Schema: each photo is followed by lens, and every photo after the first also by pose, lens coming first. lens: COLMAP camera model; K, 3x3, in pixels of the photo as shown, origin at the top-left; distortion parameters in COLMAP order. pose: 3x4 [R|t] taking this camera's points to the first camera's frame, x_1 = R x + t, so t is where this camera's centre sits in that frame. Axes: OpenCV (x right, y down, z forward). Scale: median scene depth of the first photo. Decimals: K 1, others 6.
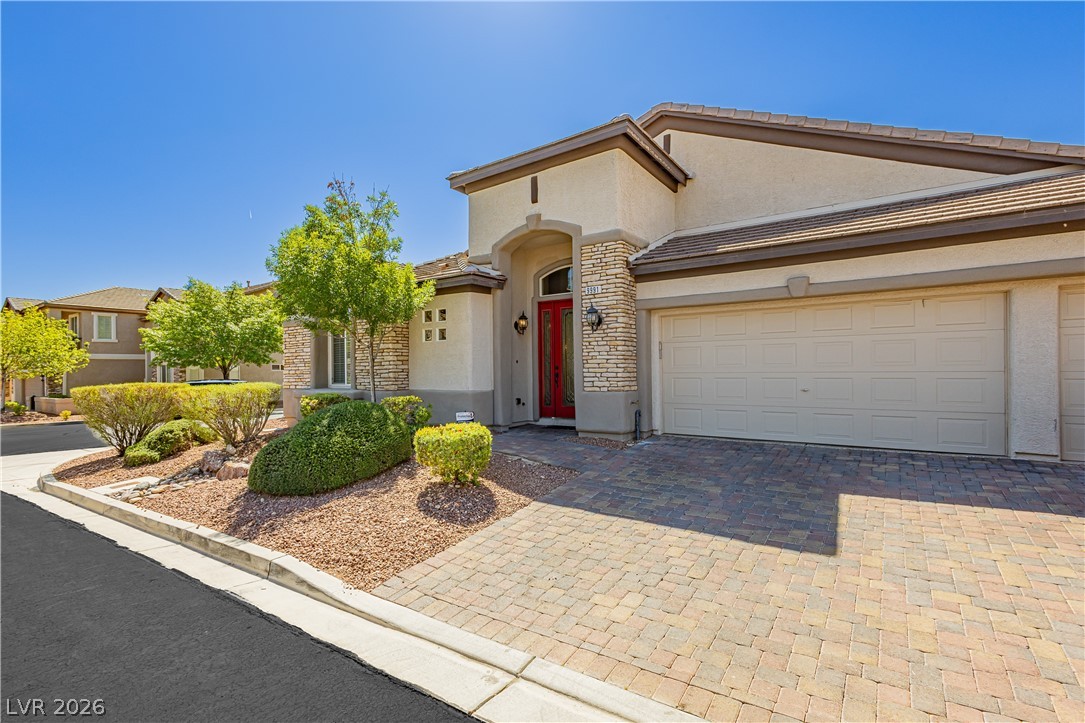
lens RADIAL K [[499.3, 0, 543.5], [0, 499.3, 364.4], [0, 0, 1]] dist [0.003903, 0.000174]
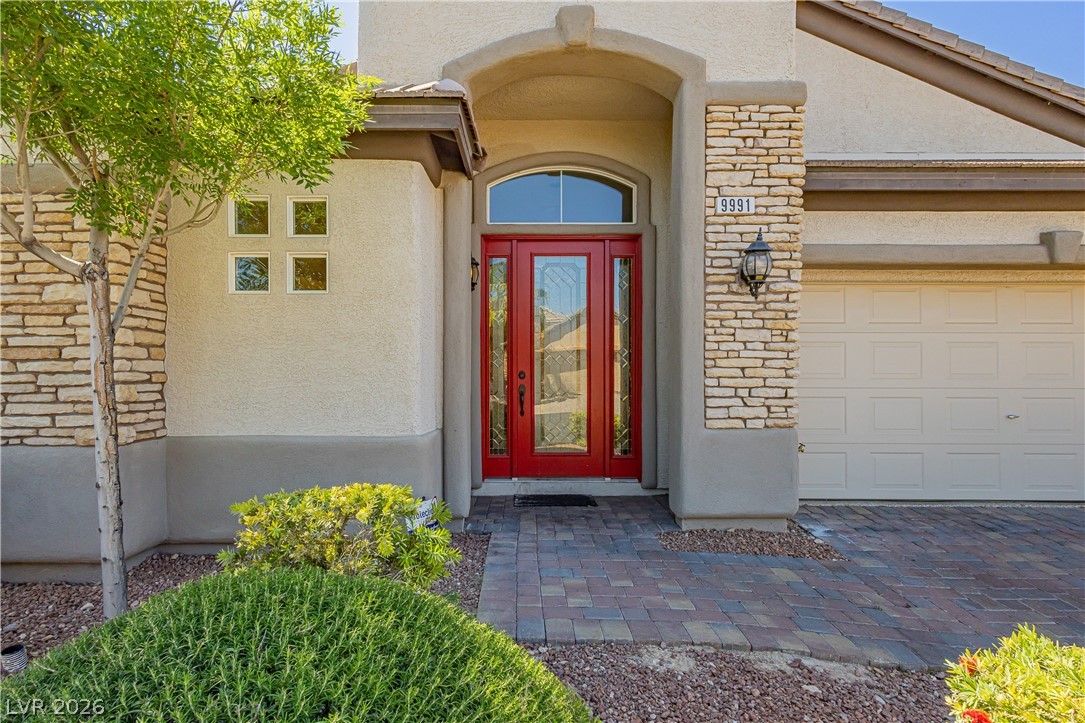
lens RADIAL K [[553.7, 0, 542.0], [0, 553.7, 372.2], [0, 0, 1]] dist [0.003433, -0.000115]
pose [[0.830481, 0.016158, 0.556812, -0.320618], [-0.017160, 0.999847, -0.003420, 0.007183], [-0.556782, -0.006715, 0.830632, 0.672561]]
